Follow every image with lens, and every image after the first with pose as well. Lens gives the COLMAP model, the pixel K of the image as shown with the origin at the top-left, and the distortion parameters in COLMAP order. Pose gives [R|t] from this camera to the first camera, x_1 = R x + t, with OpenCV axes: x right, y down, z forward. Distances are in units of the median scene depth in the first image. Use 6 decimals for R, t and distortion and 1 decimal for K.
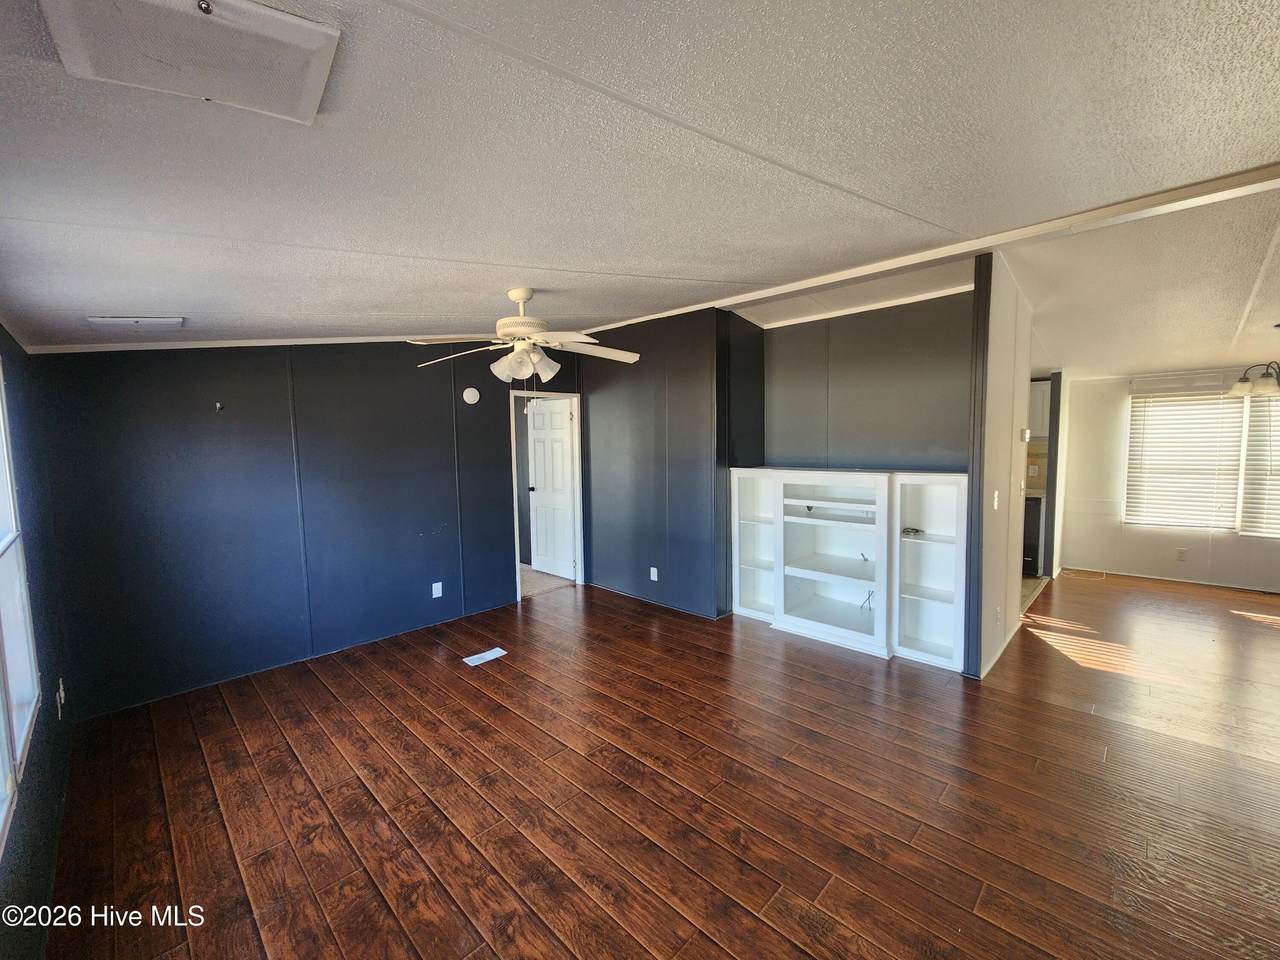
lens RADIAL K [[520.4, 0, 638.3], [0, 520.4, 476.6], [0, 0, 1]] dist [0.009366, -0.005136]
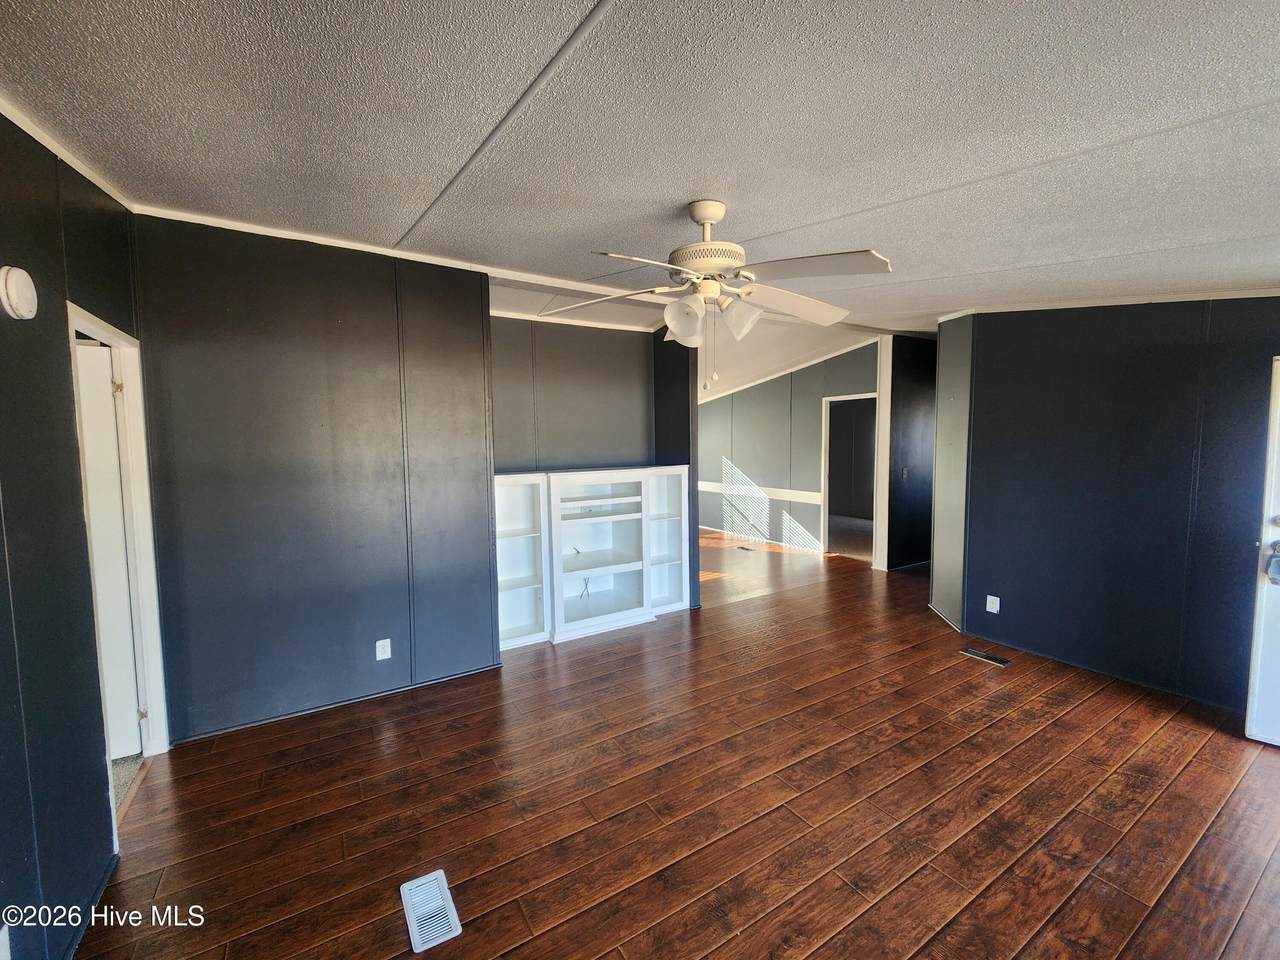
lens RADIAL K [[520.4, 0, 640.8], [0, 520.4, 475.0], [0, 0, 1]] dist [0.009366, -0.005136]
pose [[0.239964, -0.047942, 0.969597, -1.051800], [0.081630, 0.996239, 0.029057, -0.040977], [-0.967344, 0.072176, 0.242975, 1.078950]]
